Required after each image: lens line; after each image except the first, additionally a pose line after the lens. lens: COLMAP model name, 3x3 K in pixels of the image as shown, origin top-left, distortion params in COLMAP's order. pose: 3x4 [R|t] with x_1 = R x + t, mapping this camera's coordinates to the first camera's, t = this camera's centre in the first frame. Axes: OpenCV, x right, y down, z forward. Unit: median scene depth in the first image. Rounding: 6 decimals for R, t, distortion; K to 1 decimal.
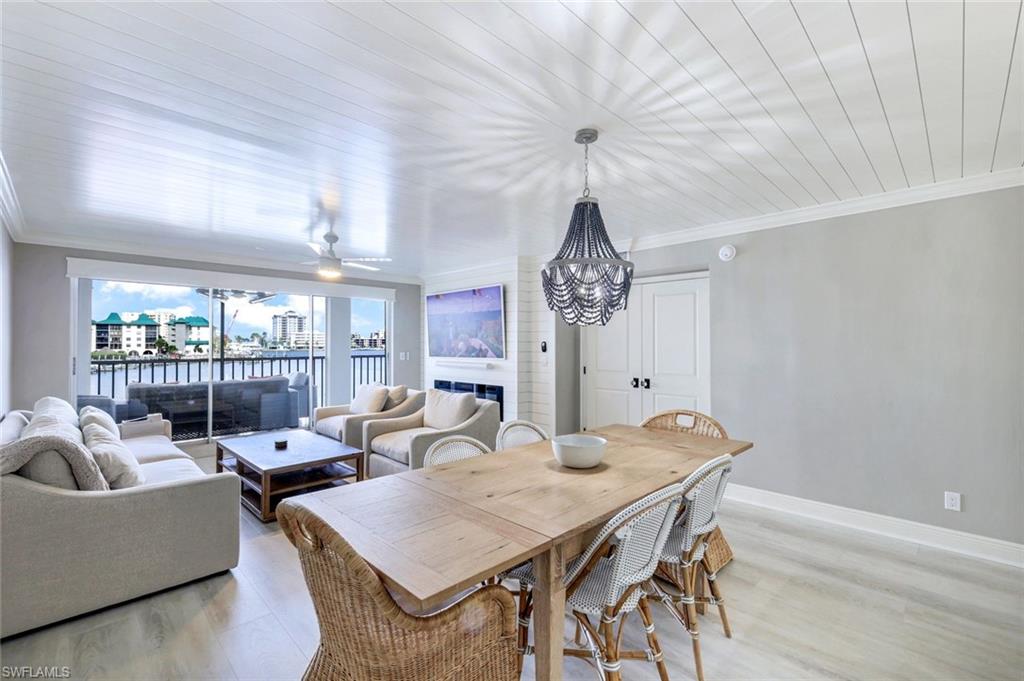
lens RADIAL K [[457.3, 0, 512.0], [0, 457.3, 340.5], [0, 0, 1]] dist [0.000204, 0.000224]
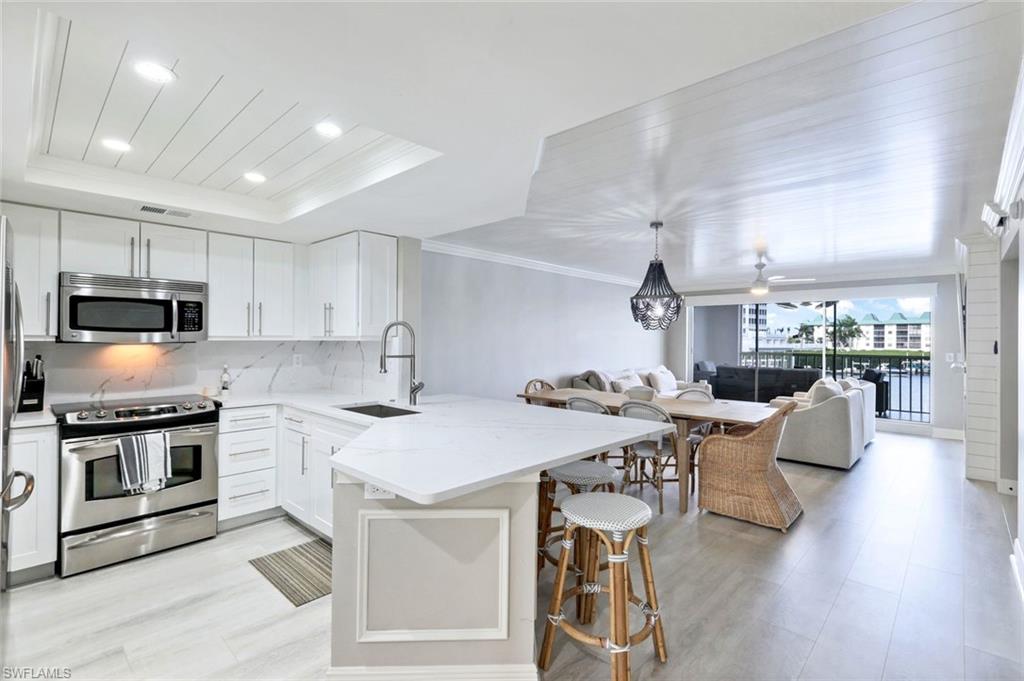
lens RADIAL K [[457.3, 0, 512.0], [0, 457.3, 340.5], [0, 0, 1]] dist [0.000204, 0.000224]
pose [[0.041780, 0.002253, -0.999124, 1.746210], [-0.002899, 0.999994, 0.002133, 0.007510], [0.999123, 0.002807, 0.041786, 0.313763]]
